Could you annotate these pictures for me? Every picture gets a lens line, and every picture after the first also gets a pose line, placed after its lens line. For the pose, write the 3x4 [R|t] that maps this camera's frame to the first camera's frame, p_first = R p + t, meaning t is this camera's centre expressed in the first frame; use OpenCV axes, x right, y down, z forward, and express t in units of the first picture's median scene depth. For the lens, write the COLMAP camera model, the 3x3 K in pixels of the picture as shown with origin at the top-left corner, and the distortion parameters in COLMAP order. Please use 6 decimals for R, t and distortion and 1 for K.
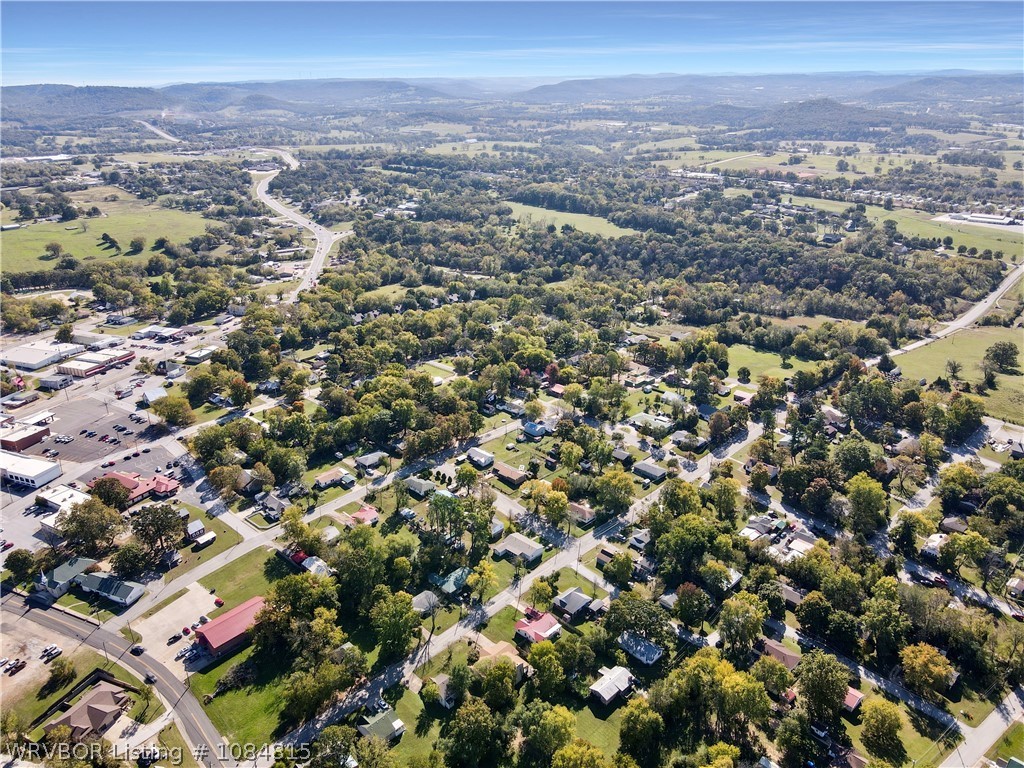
lens RADIAL K [[749.7, 0, 517.0], [0, 749.7, 384.1], [0, 0, 1]] dist [-0.008944, 0.029029]
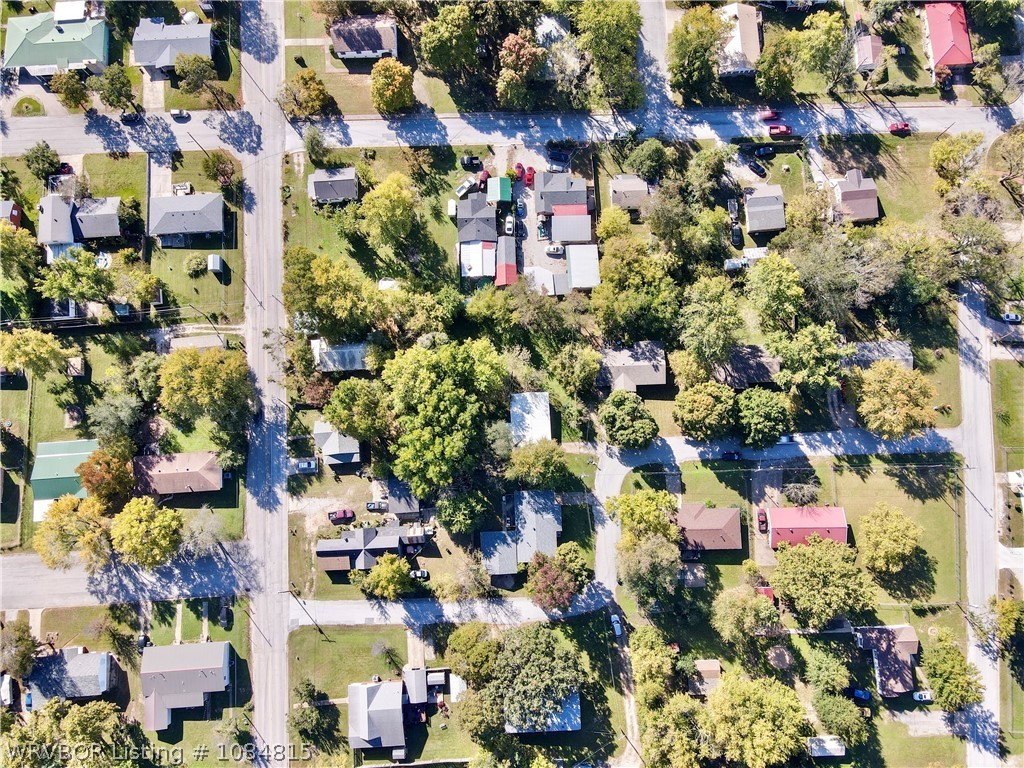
lens RADIAL K [[748.9, 0, 592.3], [0, 748.9, 387.5], [0, 0, 1]] dist [-0.006210, -0.001242]
pose [[0.658362, -0.741207, 0.131040, 0.233172], [0.293988, 0.413480, 0.861746, -0.173470], [-0.692914, -0.528817, 0.490126, 0.664059]]
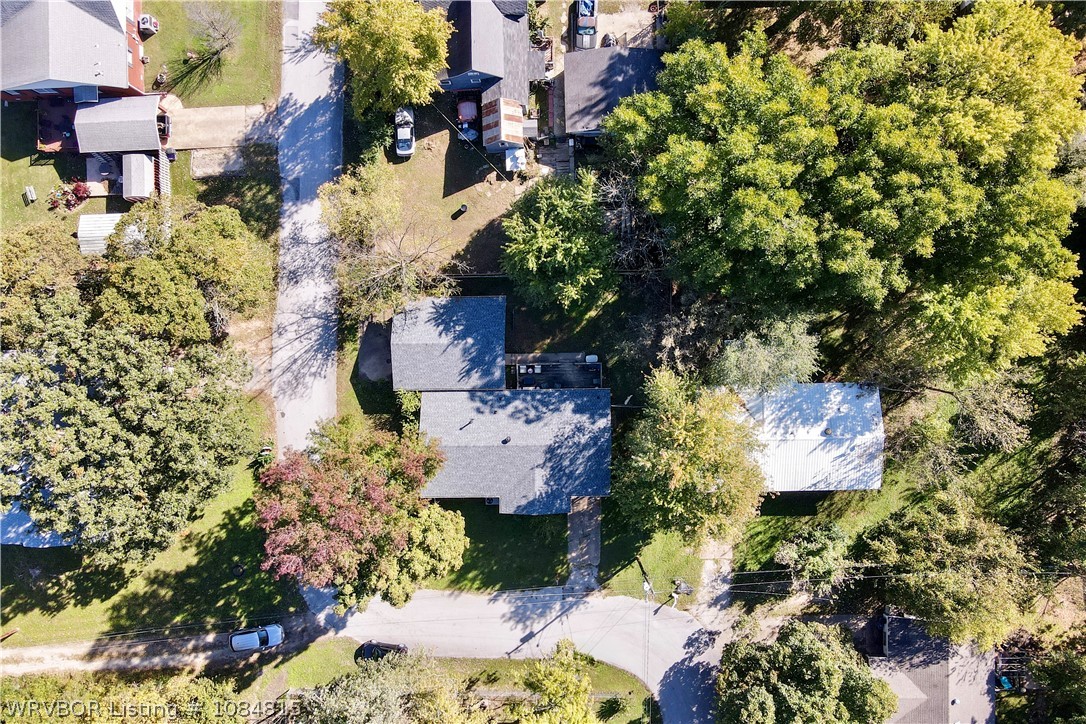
lens RADIAL K [[750.4, 0, 543.0], [0, 750.4, 362.0], [0, 0, 1]] dist [0.003596, 0.001100]
pose [[0.725208, 0.687312, -0.040921, 0.205716], [-0.265036, 0.333514, 0.904724, 0.089280], [0.635475, -0.645268, 0.424029, 0.814609]]
